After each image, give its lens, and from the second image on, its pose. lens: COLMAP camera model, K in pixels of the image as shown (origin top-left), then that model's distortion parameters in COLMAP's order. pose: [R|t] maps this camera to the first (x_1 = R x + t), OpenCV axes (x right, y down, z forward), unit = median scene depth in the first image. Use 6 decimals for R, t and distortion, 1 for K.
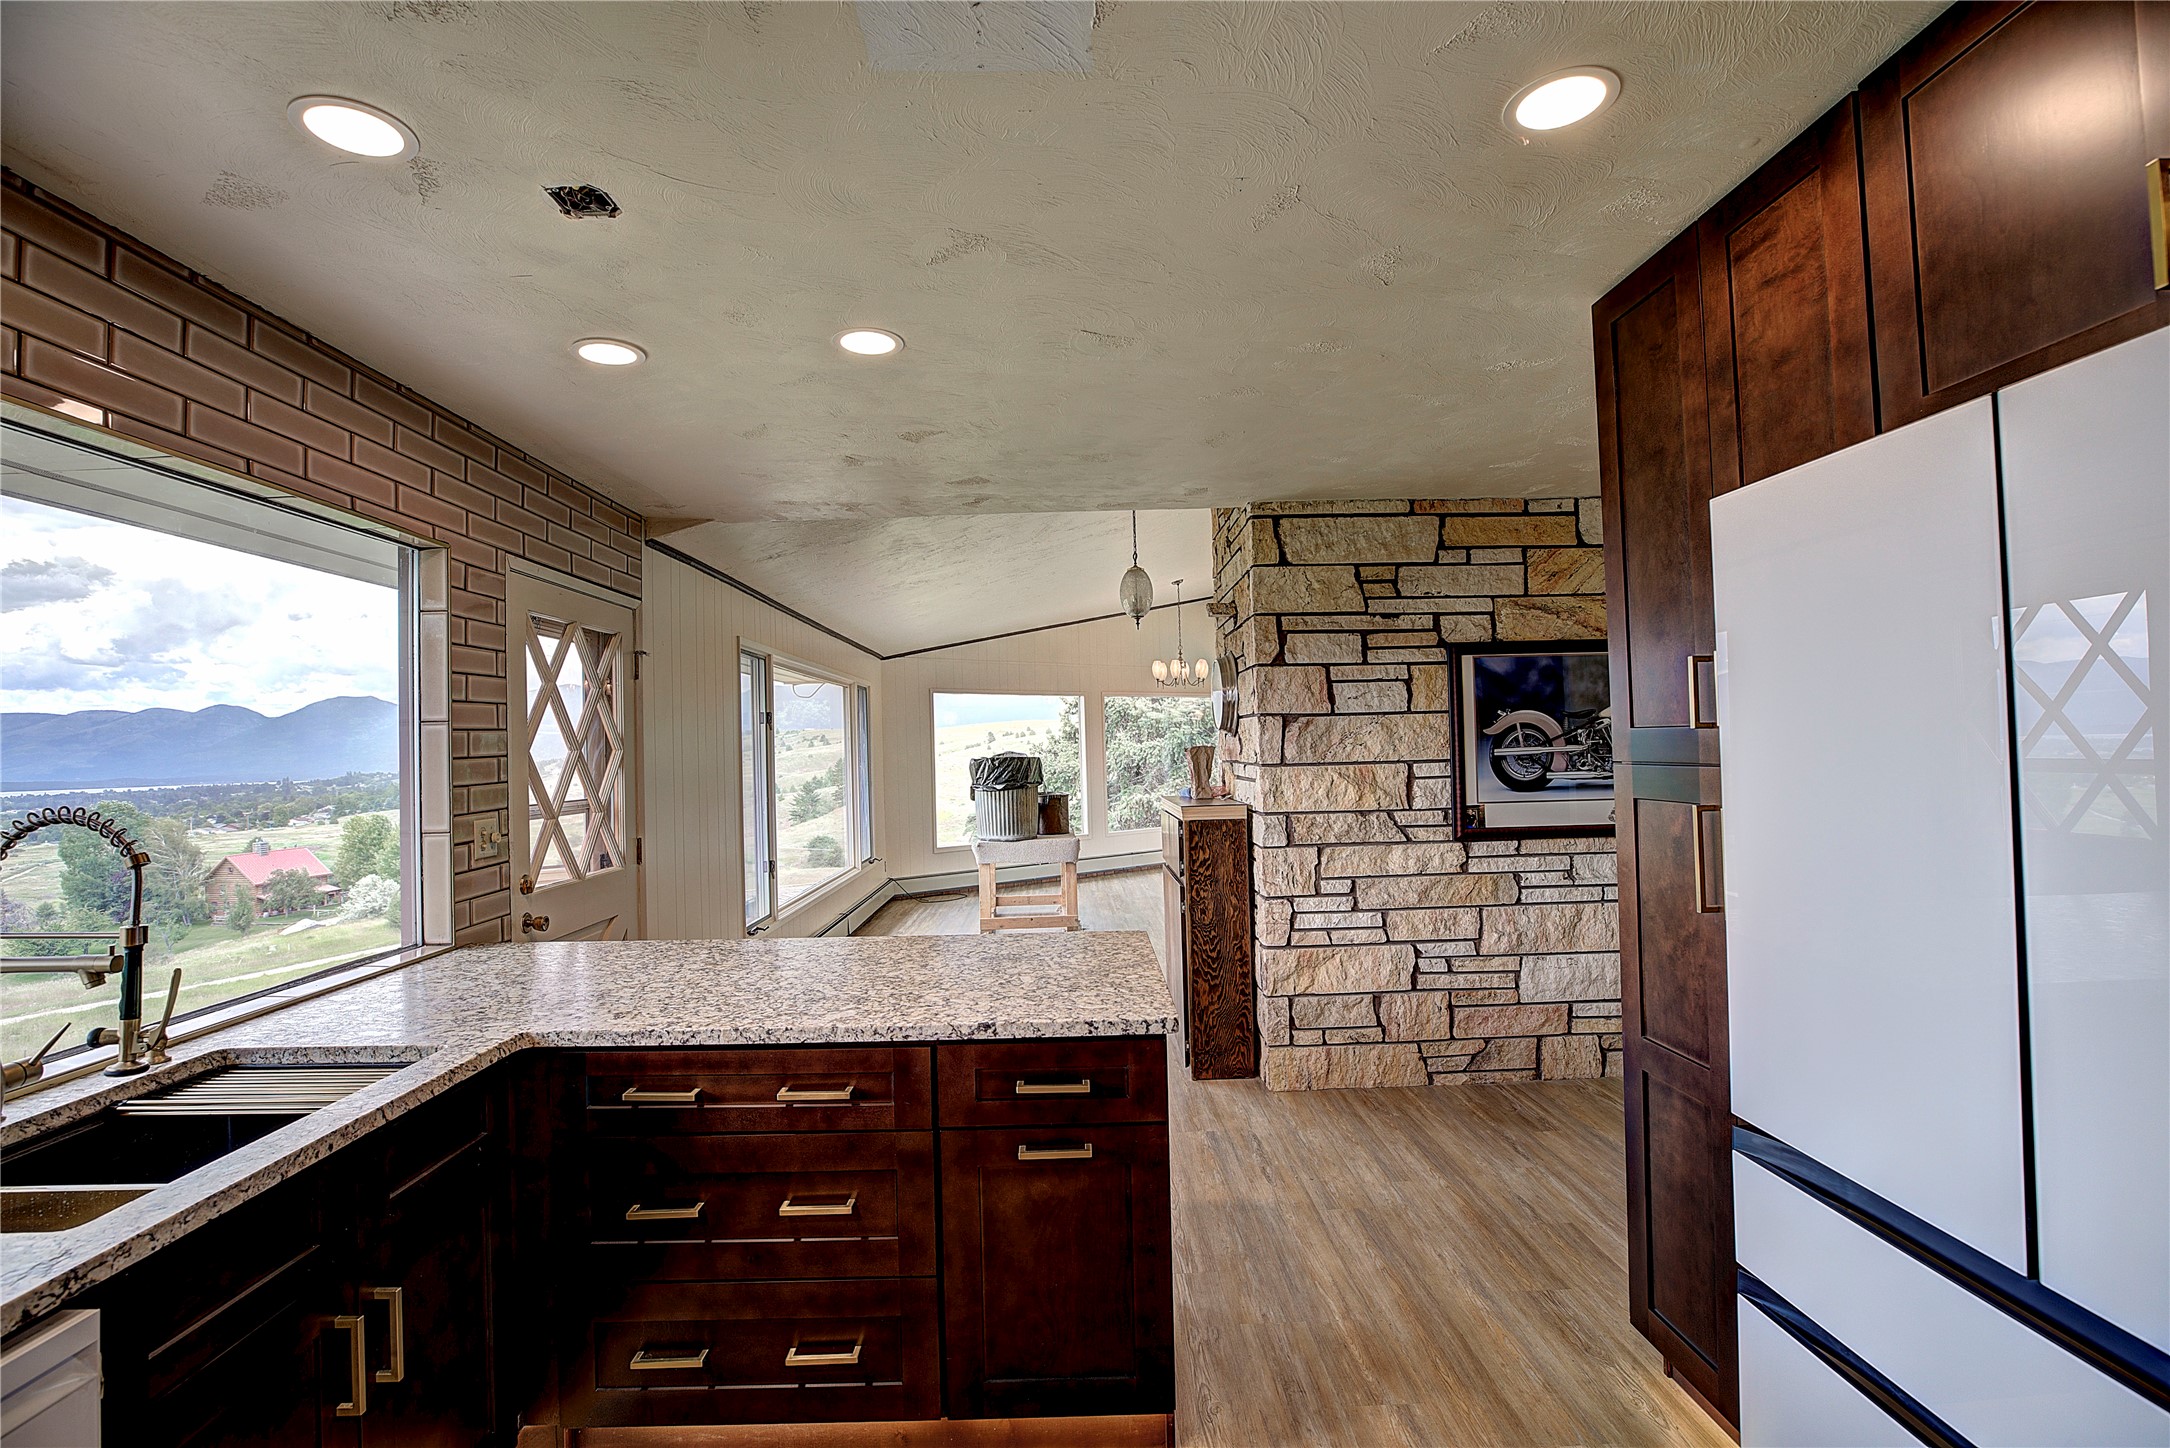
lens RADIAL K [[978.1, 0, 1076.3], [0, 978.1, 716.6], [0, 0, 1]] dist [-0.038188, 0.007811]
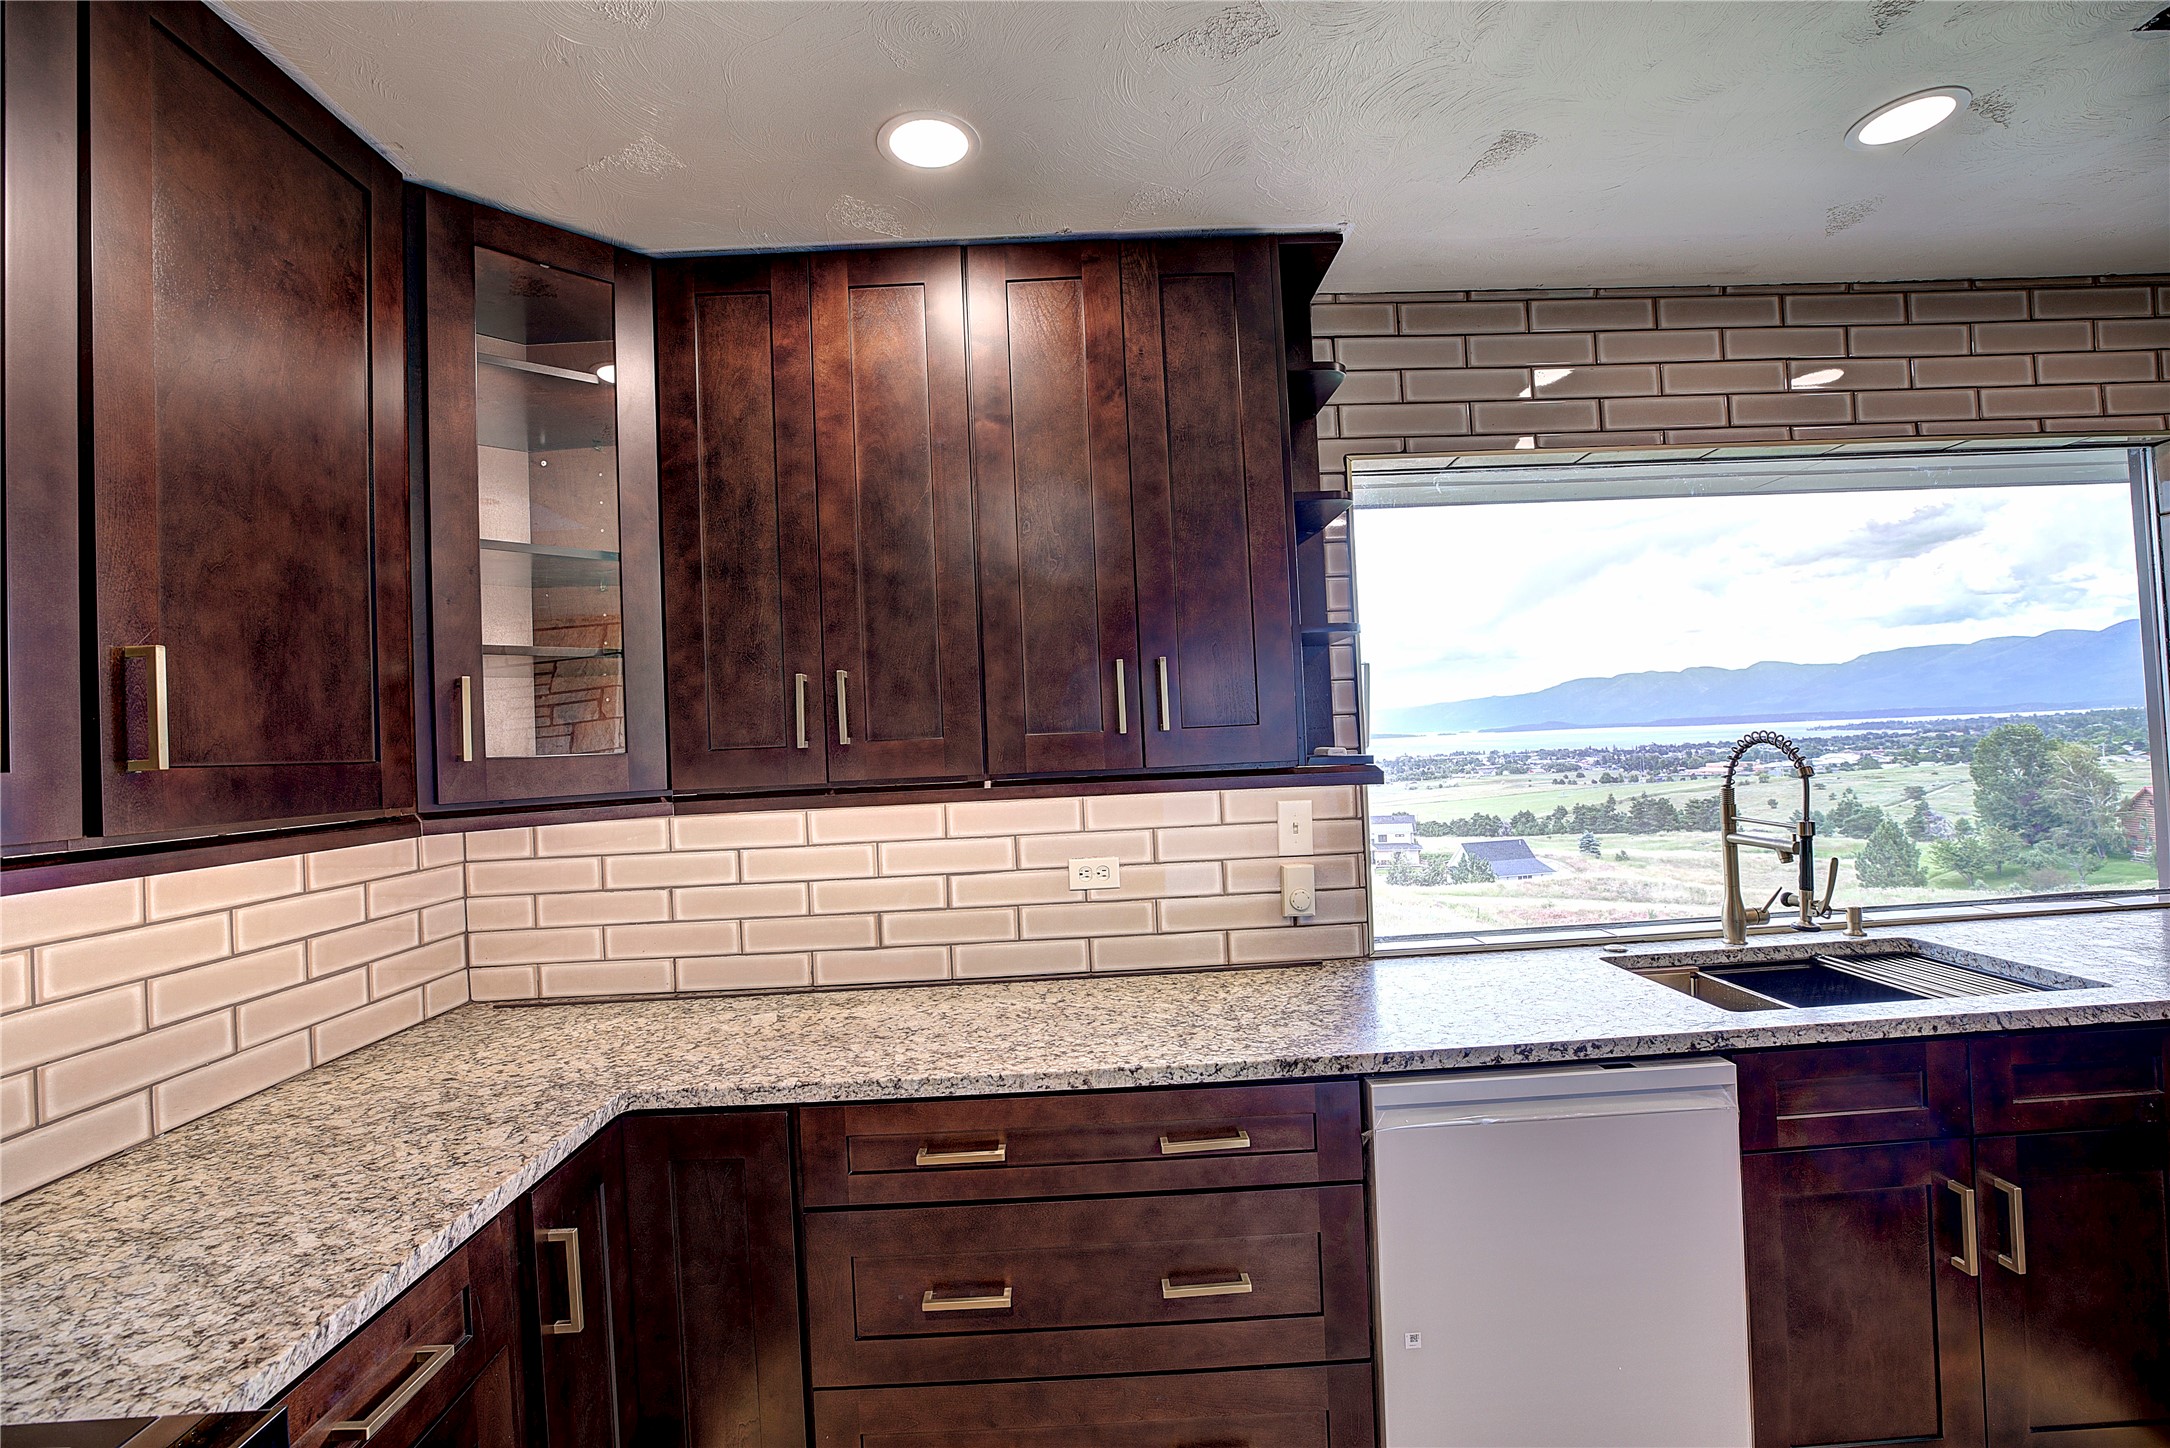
lens RADIAL K [[978.1, 0, 1077.5], [0, 978.1, 719.0], [0, 0, 1]] dist [-0.038188, 0.007811]
pose [[-0.007347, 0.004689, -0.999962, 0.342142], [0.077308, 0.996999, 0.004107, -0.005985], [0.996980, -0.077275, -0.007687, 0.002258]]
